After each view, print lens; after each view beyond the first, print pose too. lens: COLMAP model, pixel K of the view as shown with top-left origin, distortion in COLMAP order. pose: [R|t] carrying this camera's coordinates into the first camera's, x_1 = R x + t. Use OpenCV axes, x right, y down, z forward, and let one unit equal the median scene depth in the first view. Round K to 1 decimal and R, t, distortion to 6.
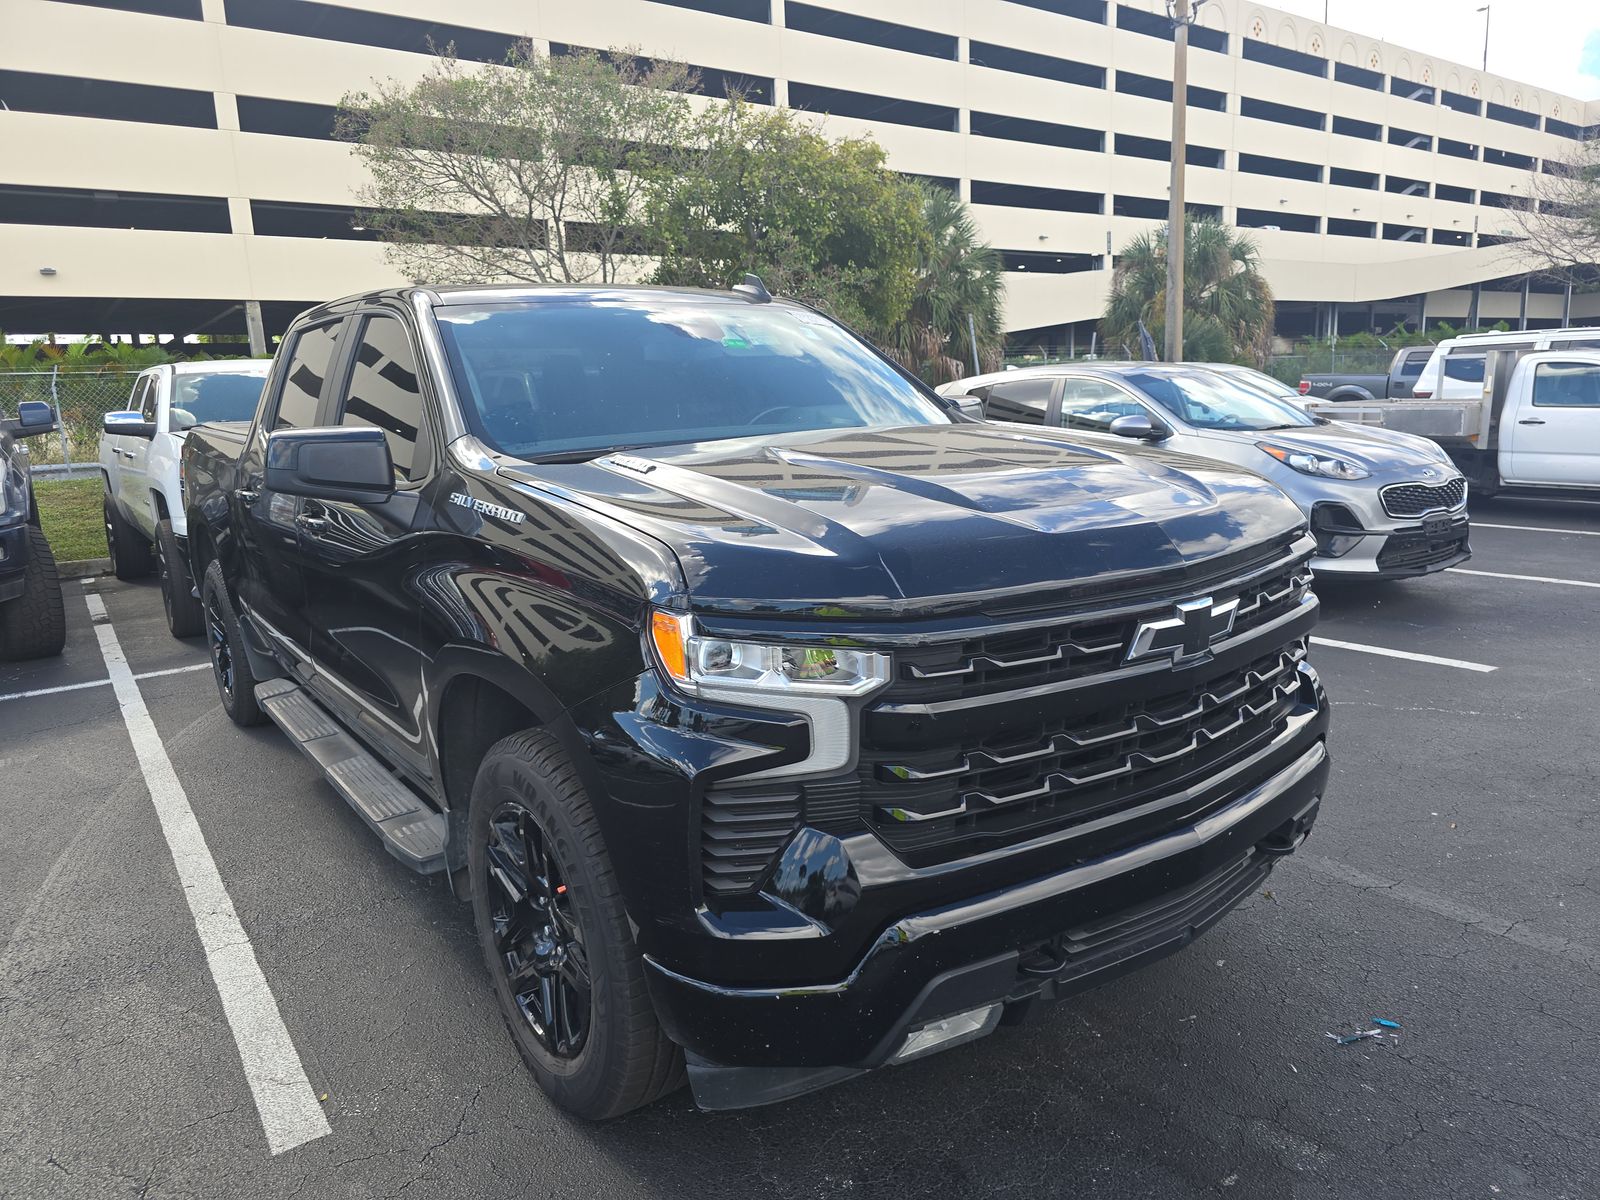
lens RADIAL K [[1023.3, 0, 800.0], [0, 1023.3, 600.0], [0, 0, 1]] dist [0.067014, -0.029457]
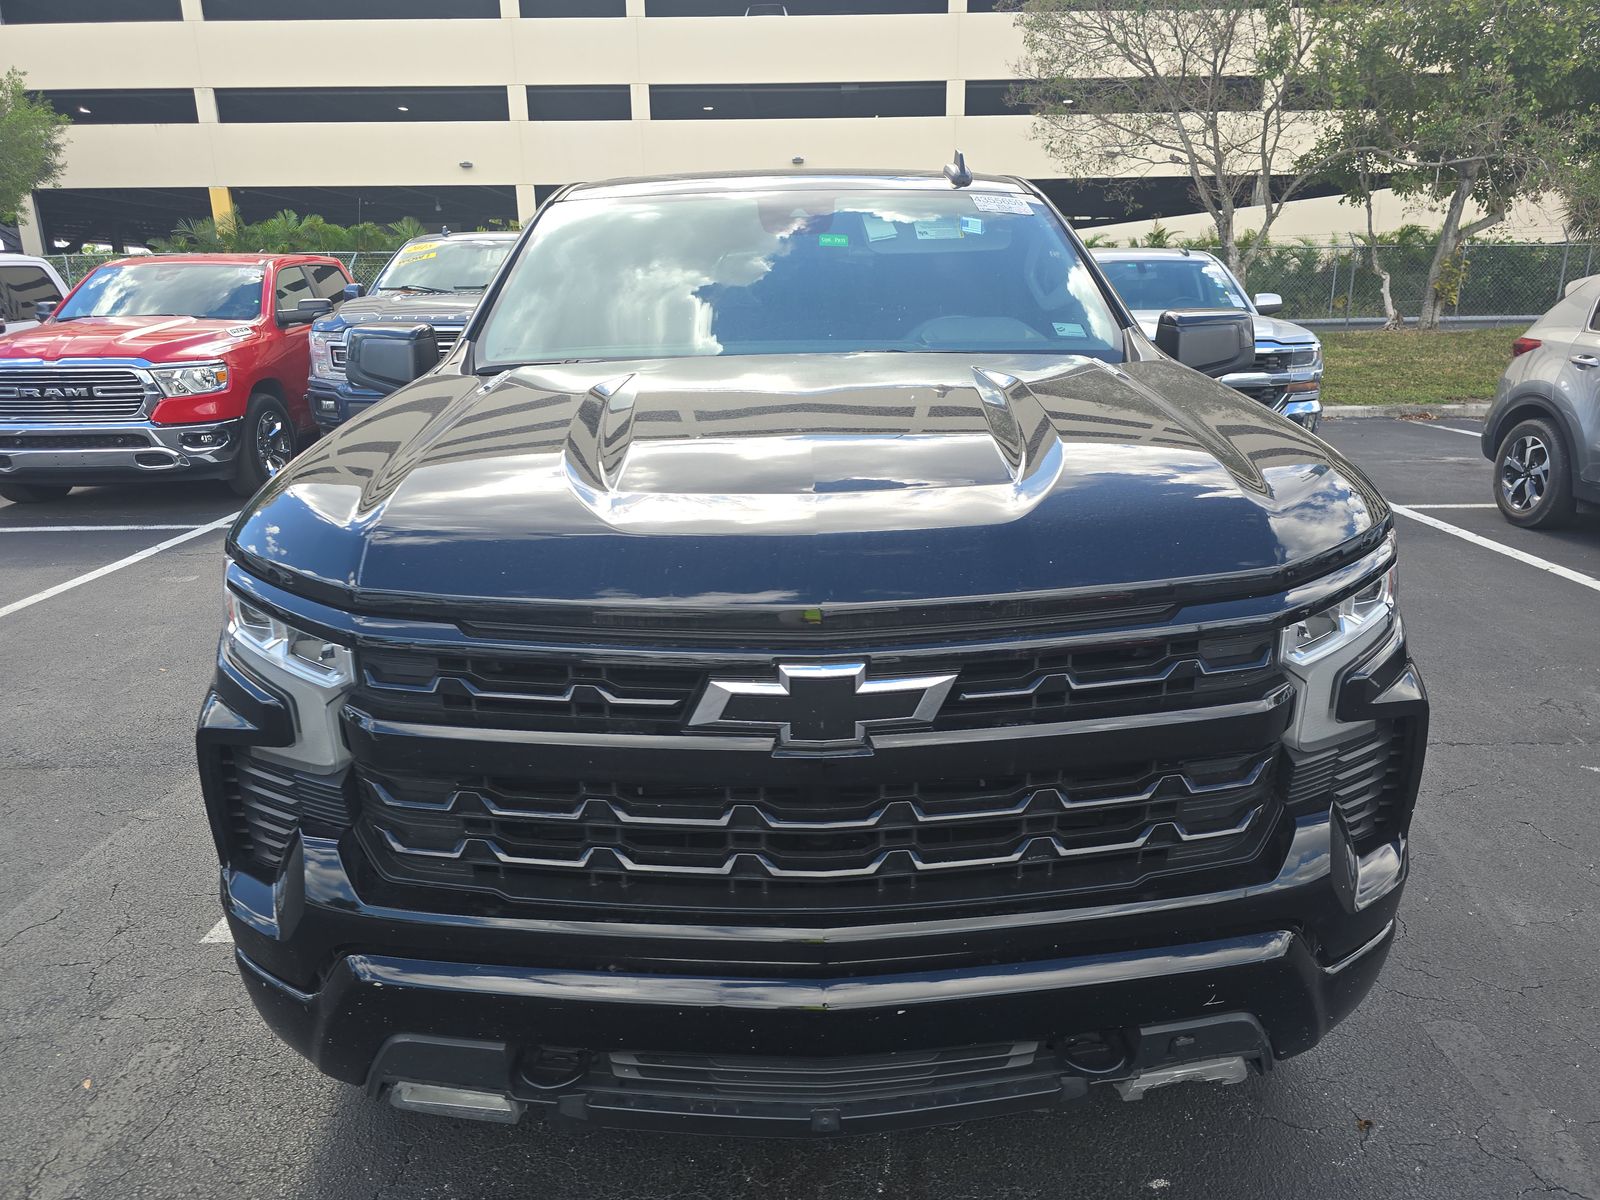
lens RADIAL K [[1023.3, 0, 800.0], [0, 1023.3, 600.0], [0, 0, 1]] dist [0.067014, -0.029457]
pose [[0.834889, 0.198080, -0.513541, 0.612359], [-0.141713, 0.978904, 0.147186, -0.116683], [0.531862, -0.050108, 0.845347, 0.390438]]
